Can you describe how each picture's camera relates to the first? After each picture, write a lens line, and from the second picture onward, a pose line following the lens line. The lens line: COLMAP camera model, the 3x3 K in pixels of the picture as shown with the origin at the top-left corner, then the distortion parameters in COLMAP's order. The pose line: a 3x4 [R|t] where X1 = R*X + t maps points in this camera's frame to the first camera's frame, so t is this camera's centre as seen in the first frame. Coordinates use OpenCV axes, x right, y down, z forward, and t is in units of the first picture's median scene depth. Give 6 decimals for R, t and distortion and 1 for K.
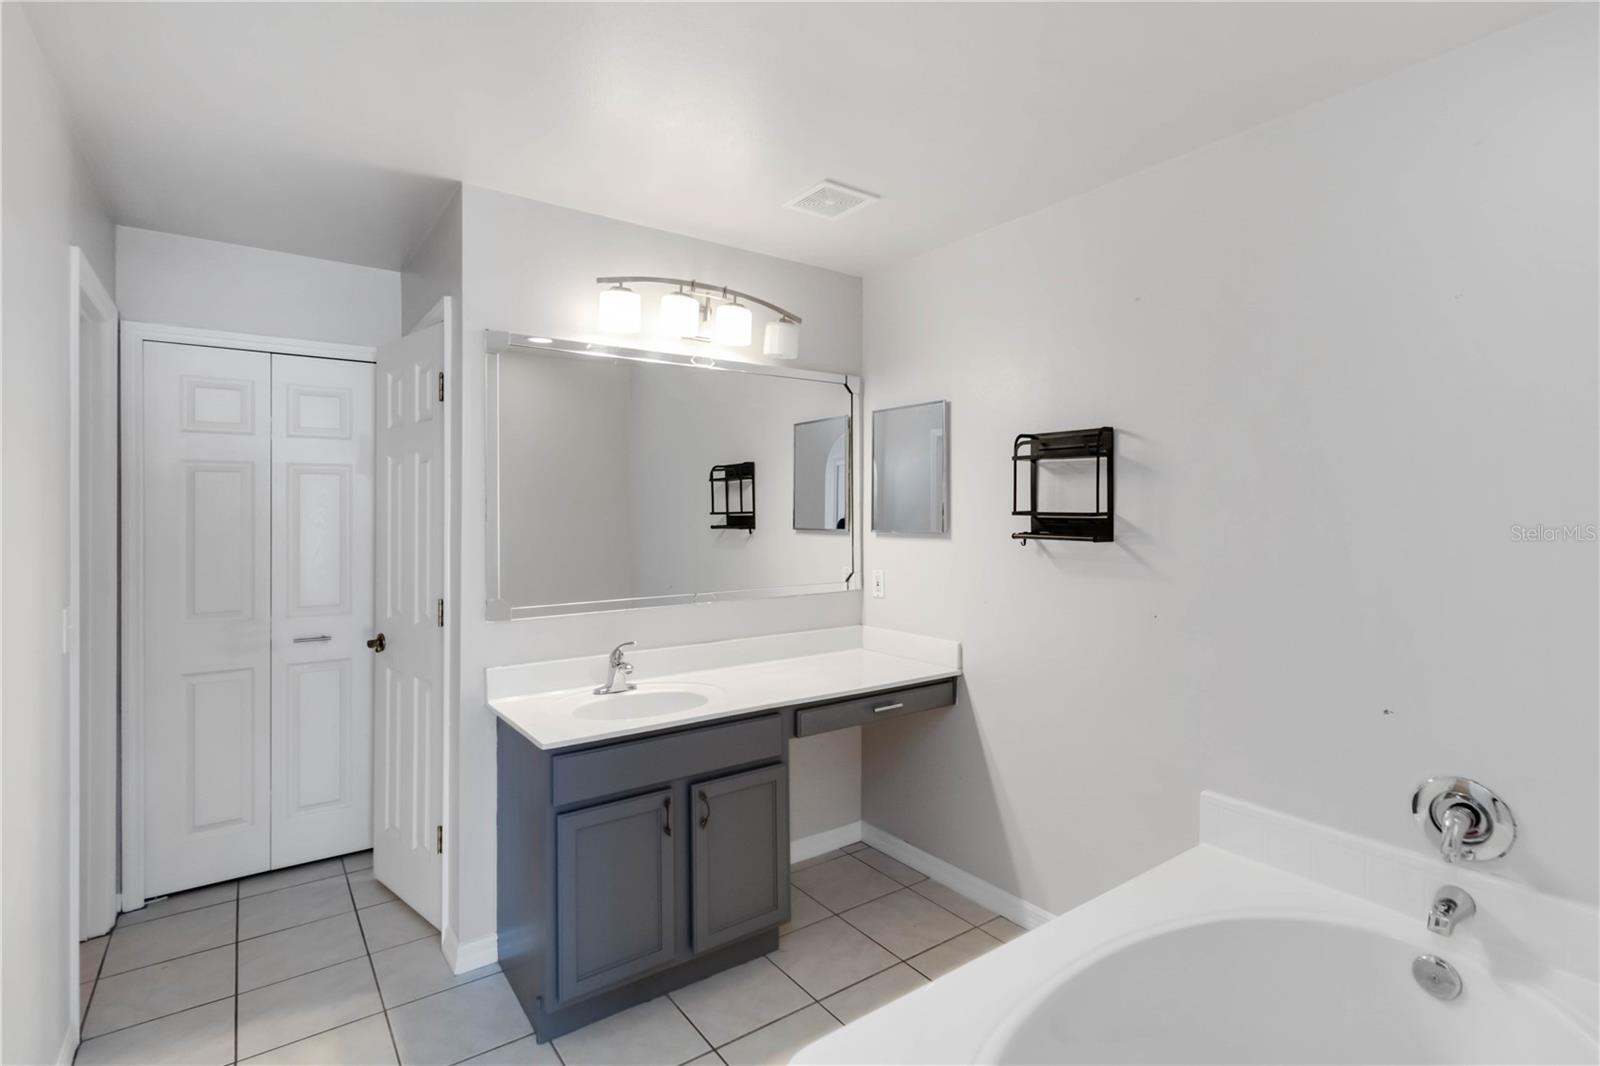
lens RADIAL K [[763.0, 0, 798.1], [0, 763.0, 522.2], [0, 0, 1]] dist [0.003922, 0.002015]
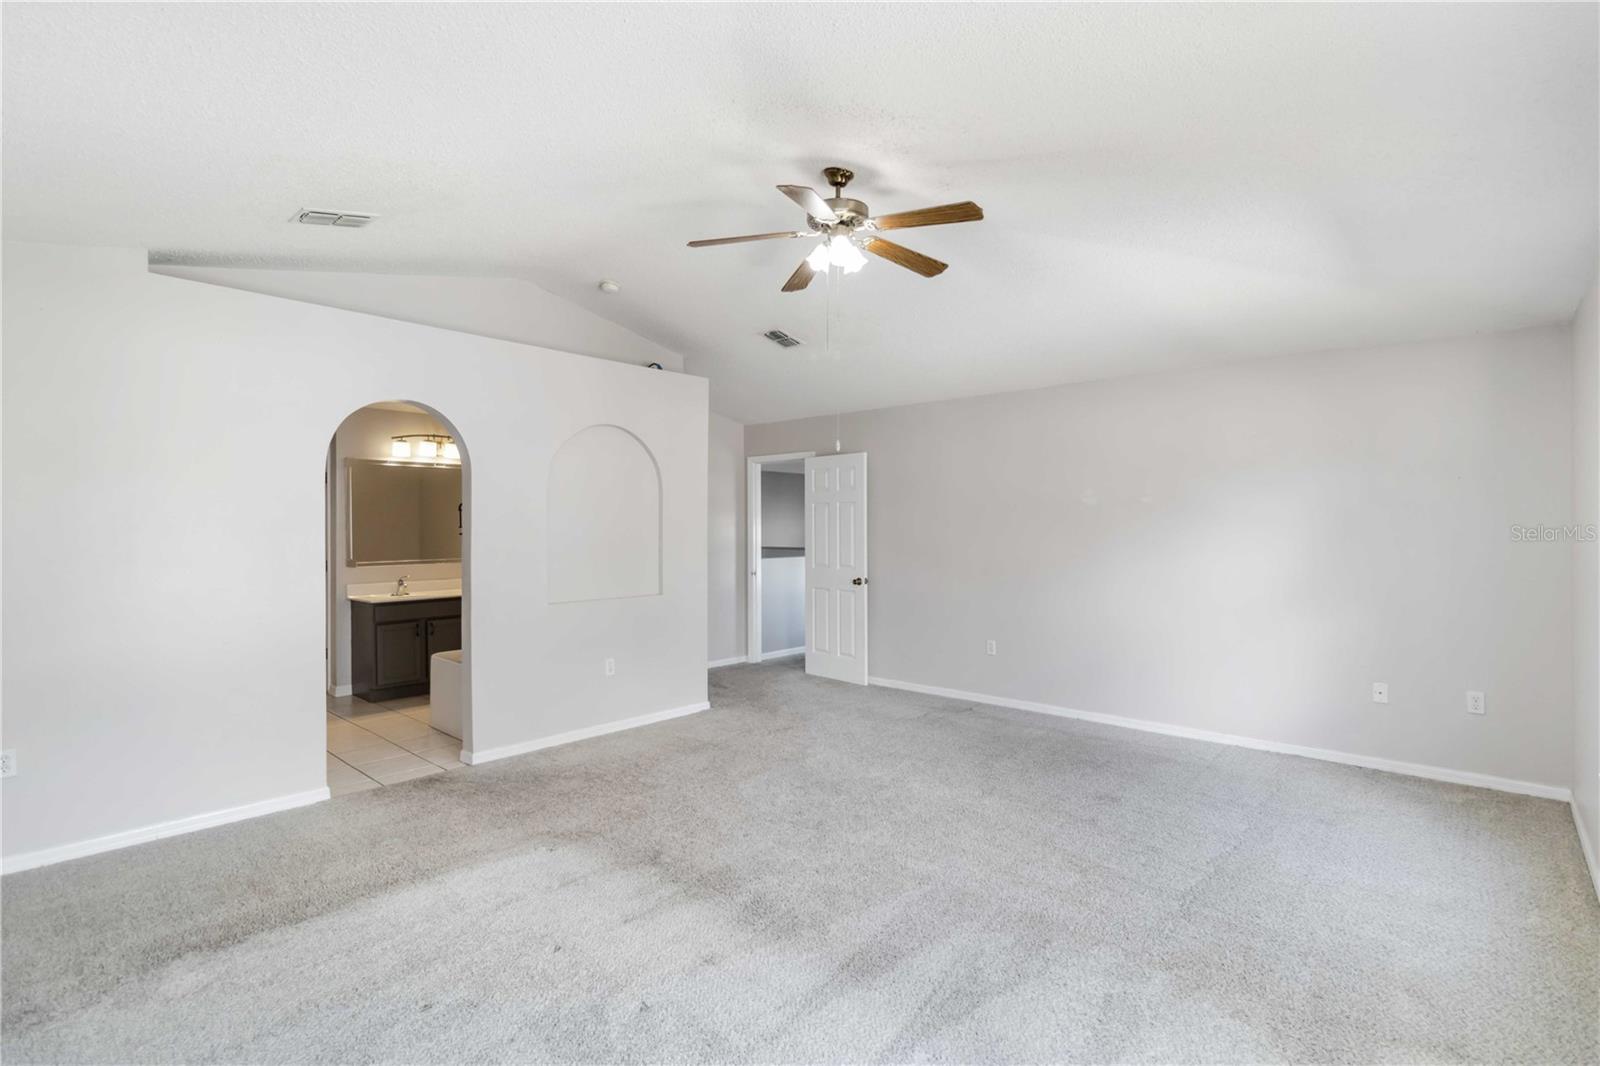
lens RADIAL K [[763.0, 0, 802.6], [0, 763.0, 533.5], [0, 0, 1]] dist [0.003922, 0.002015]
pose [[0.977225, -0.005256, 0.212141, 0.572569], [0.006526, 0.999965, -0.005290, 0.035794], [-0.212106, 0.006554, 0.977225, -1.912059]]
